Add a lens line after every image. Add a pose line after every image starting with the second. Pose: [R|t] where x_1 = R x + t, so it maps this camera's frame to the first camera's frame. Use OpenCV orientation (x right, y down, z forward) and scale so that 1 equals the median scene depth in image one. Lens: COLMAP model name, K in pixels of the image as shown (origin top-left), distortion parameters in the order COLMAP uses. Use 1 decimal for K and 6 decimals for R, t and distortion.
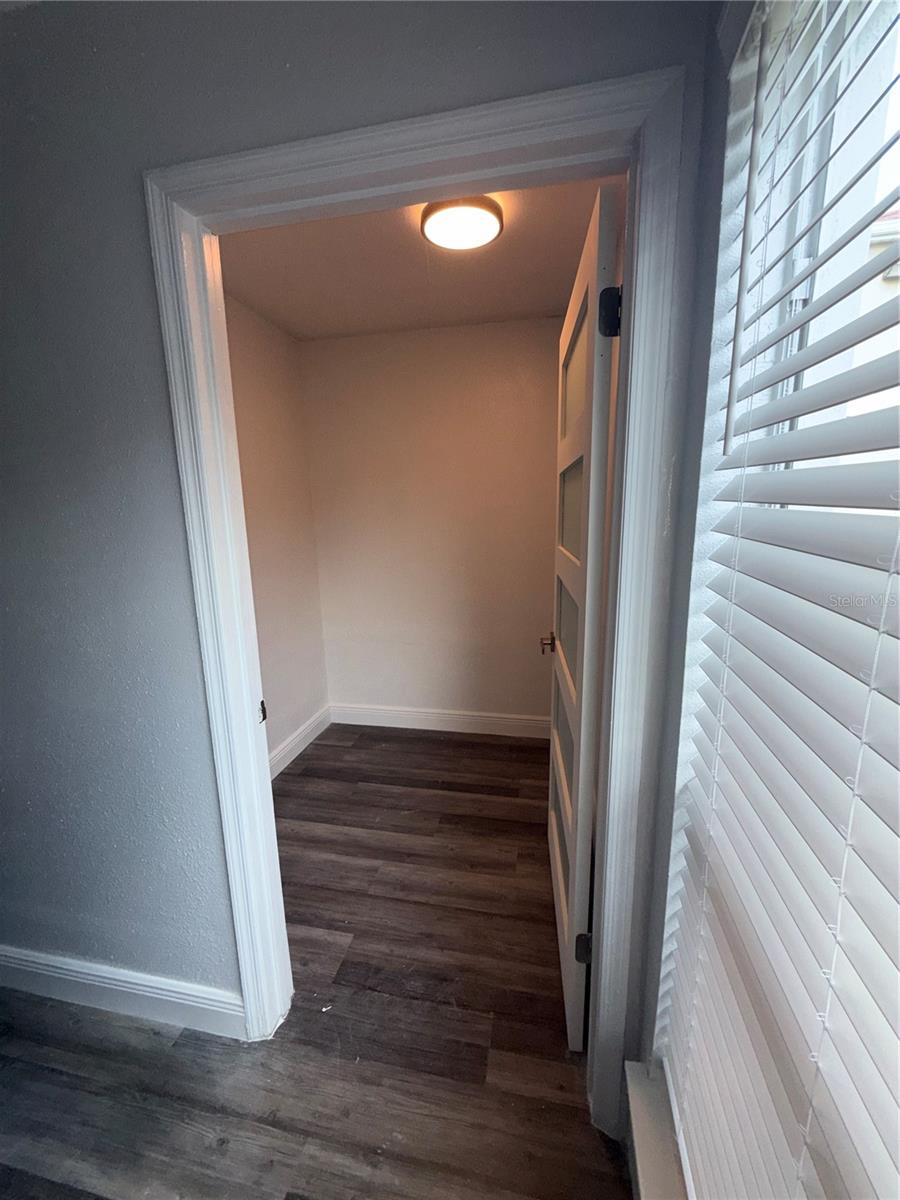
lens RADIAL K [[473.8, 0, 443.3], [0, 473.8, 598.4], [0, 0, 1]] dist [0.015137, -0.000013]
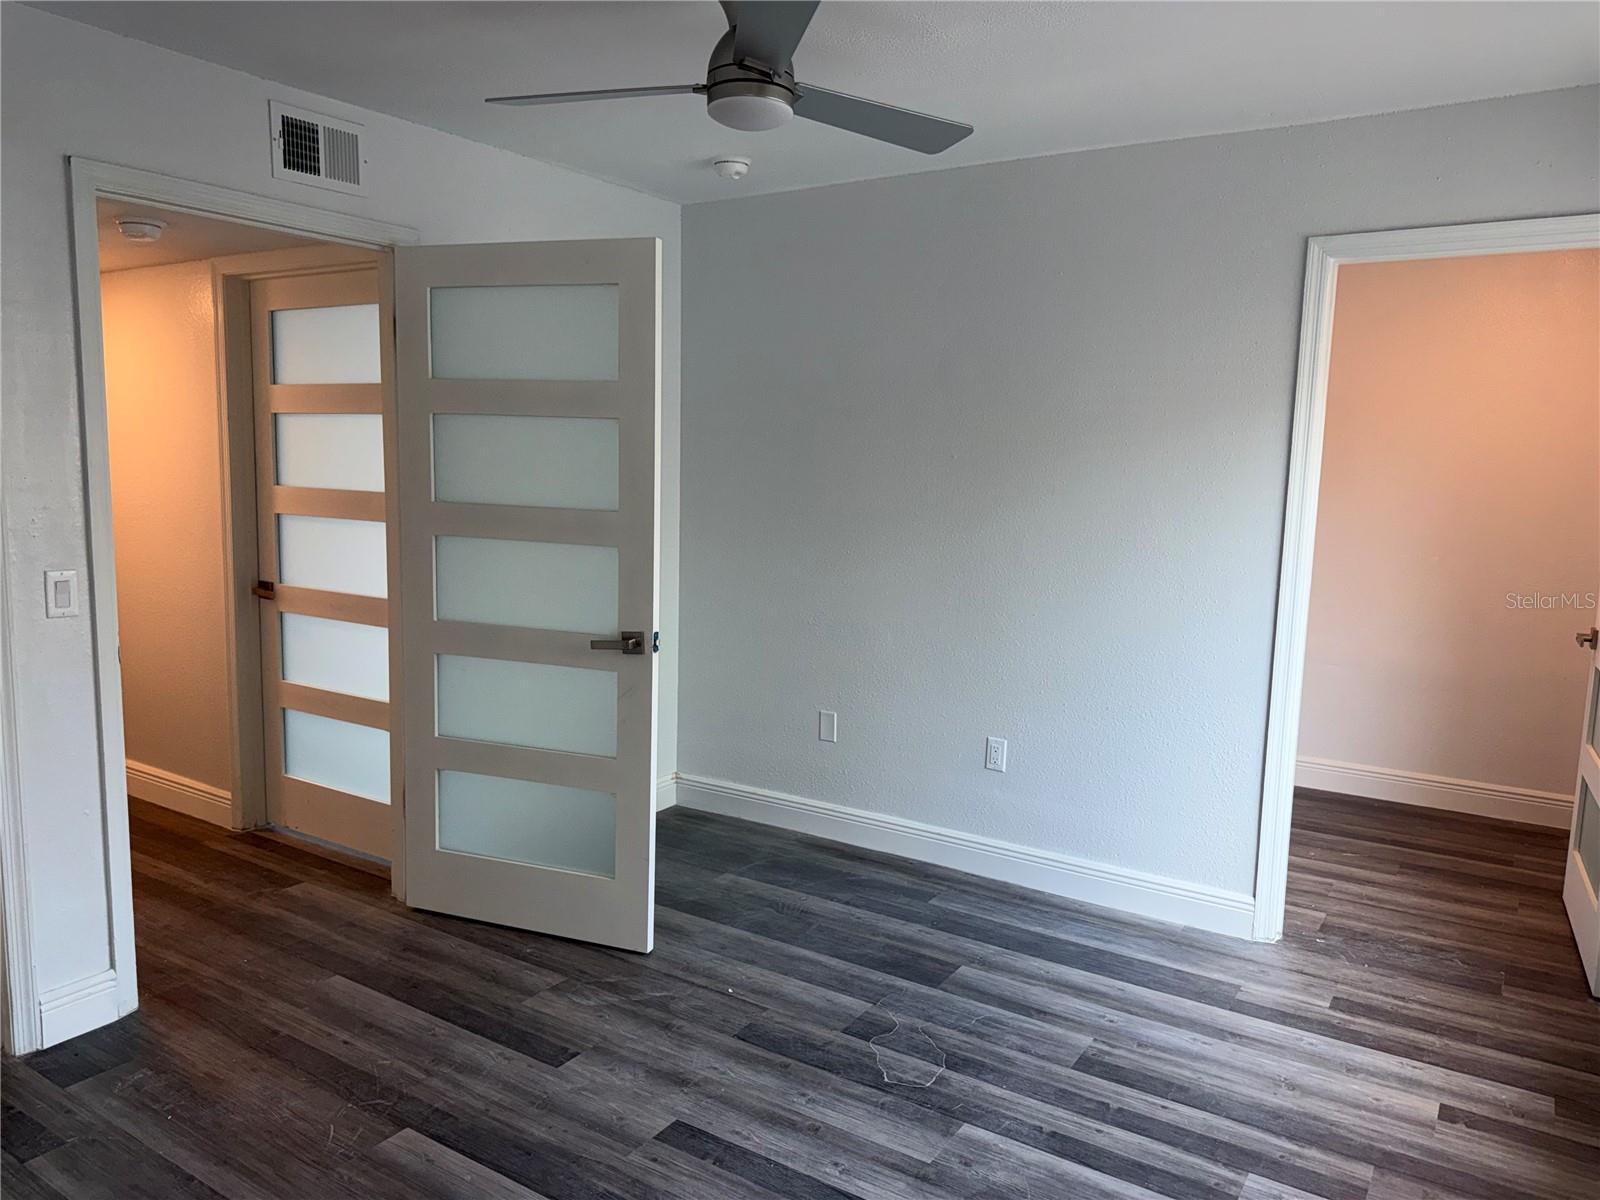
lens RADIAL K [[1113.2, 0, 846.3], [0, 1113.2, 599.2], [0, 0, 1]] dist [0.092603, -0.091830]
pose [[0.945052, 0.090662, -0.314098, -0.421949], [-0.109193, 0.993138, -0.041876, 0.270700], [0.308146, 0.073873, 0.948467, -1.423307]]
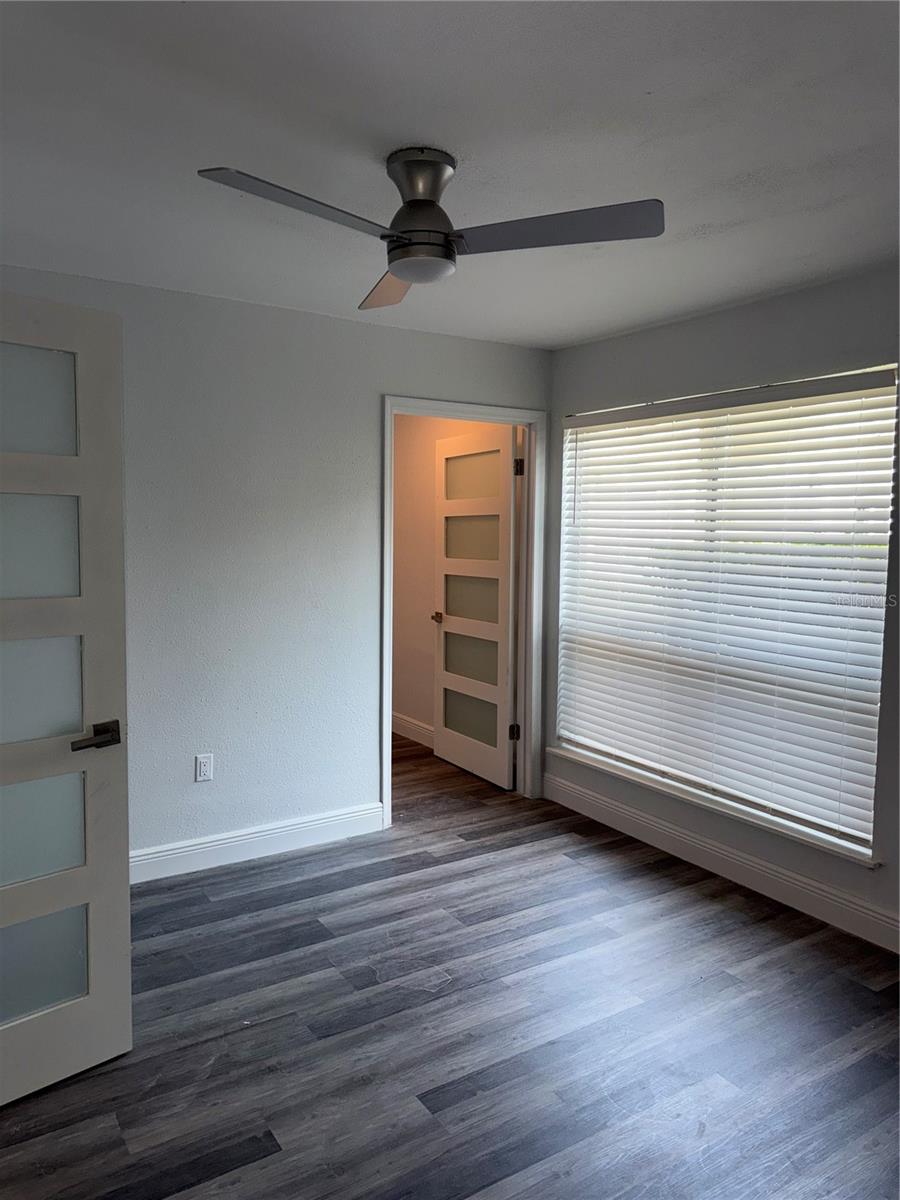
lens RADIAL K [[834.9, 0, 422.2], [0, 834.9, 598.9], [0, 0, 1]] dist [0.092603, -0.091830]
pose [[0.718799, -0.029577, 0.694589, -1.879180], [0.105420, 0.992179, -0.066845, 0.234935], [-0.687179, 0.121272, 0.716295, -1.095015]]
